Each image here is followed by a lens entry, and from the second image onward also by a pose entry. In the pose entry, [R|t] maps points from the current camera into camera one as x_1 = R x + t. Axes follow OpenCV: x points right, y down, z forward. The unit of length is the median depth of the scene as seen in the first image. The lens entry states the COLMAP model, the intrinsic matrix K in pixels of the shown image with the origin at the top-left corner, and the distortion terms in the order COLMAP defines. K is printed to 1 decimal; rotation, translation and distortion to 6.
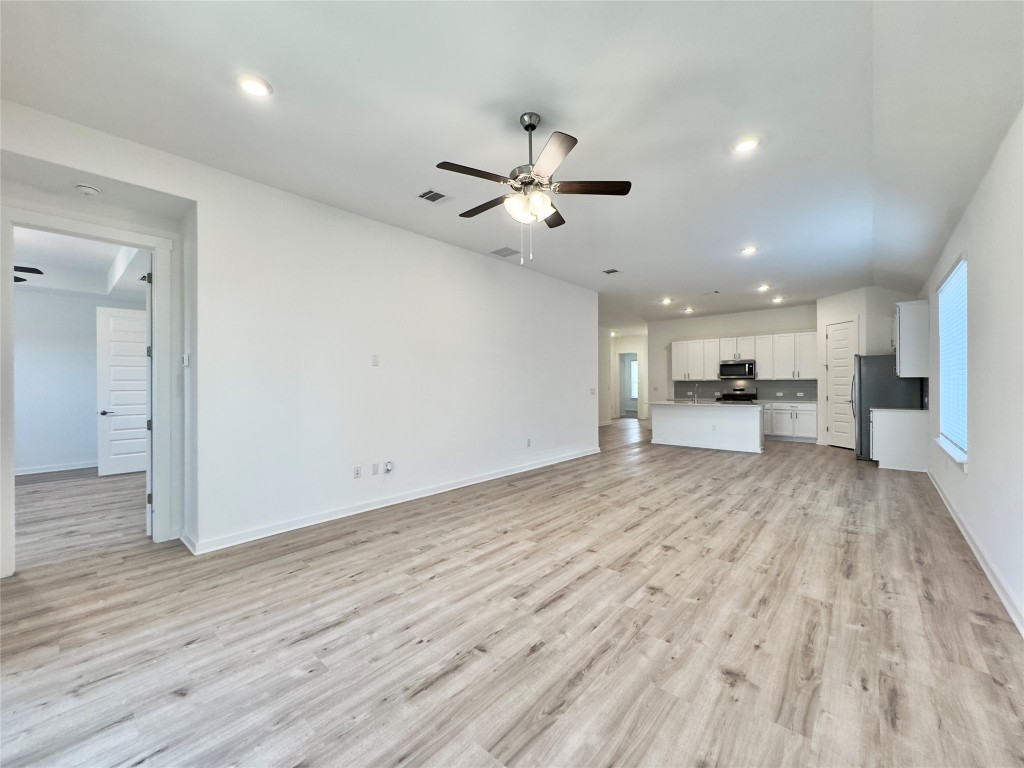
lens RADIAL K [[409.8, 0, 512.7], [0, 409.8, 382.6], [0, 0, 1]] dist [-0.001834, 0.000081]
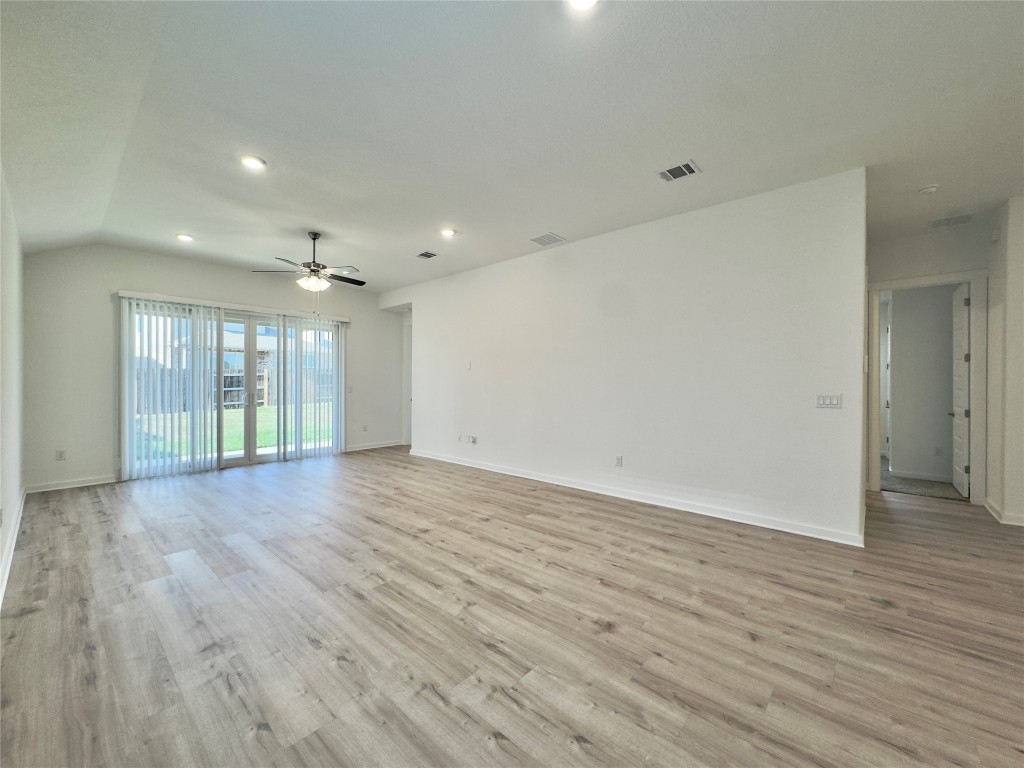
lens RADIAL K [[409.8, 0, 512.7], [0, 409.8, 382.6], [0, 0, 1]] dist [-0.001834, 0.000081]
pose [[-0.004885, 0.007990, -0.999956, 1.549708], [-0.000648, 0.999968, 0.007993, -0.005820], [0.999988, 0.000687, -0.004880, 1.584826]]
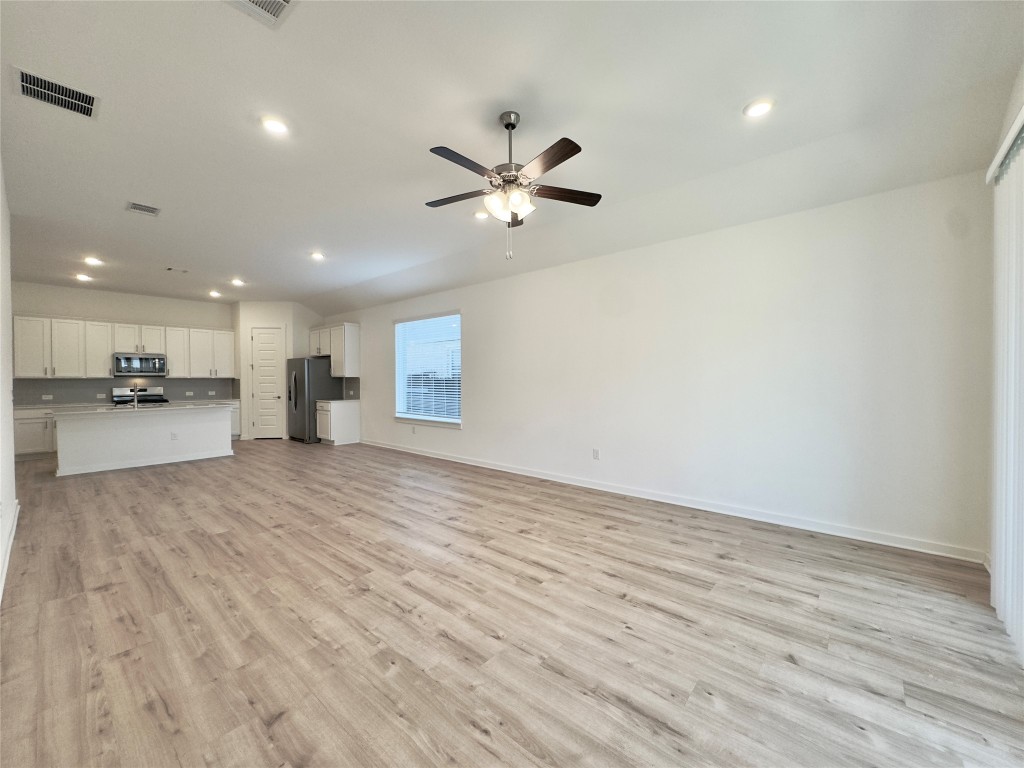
lens RADIAL K [[409.8, 0, 512.7], [0, 409.8, 382.6], [0, 0, 1]] dist [-0.001834, 0.000081]
pose [[-0.004898, -0.002546, 0.999985, -0.819265], [0.001820, 0.999995, 0.002554, 0.007396], [-0.999986, 0.001832, -0.004893, 0.845352]]
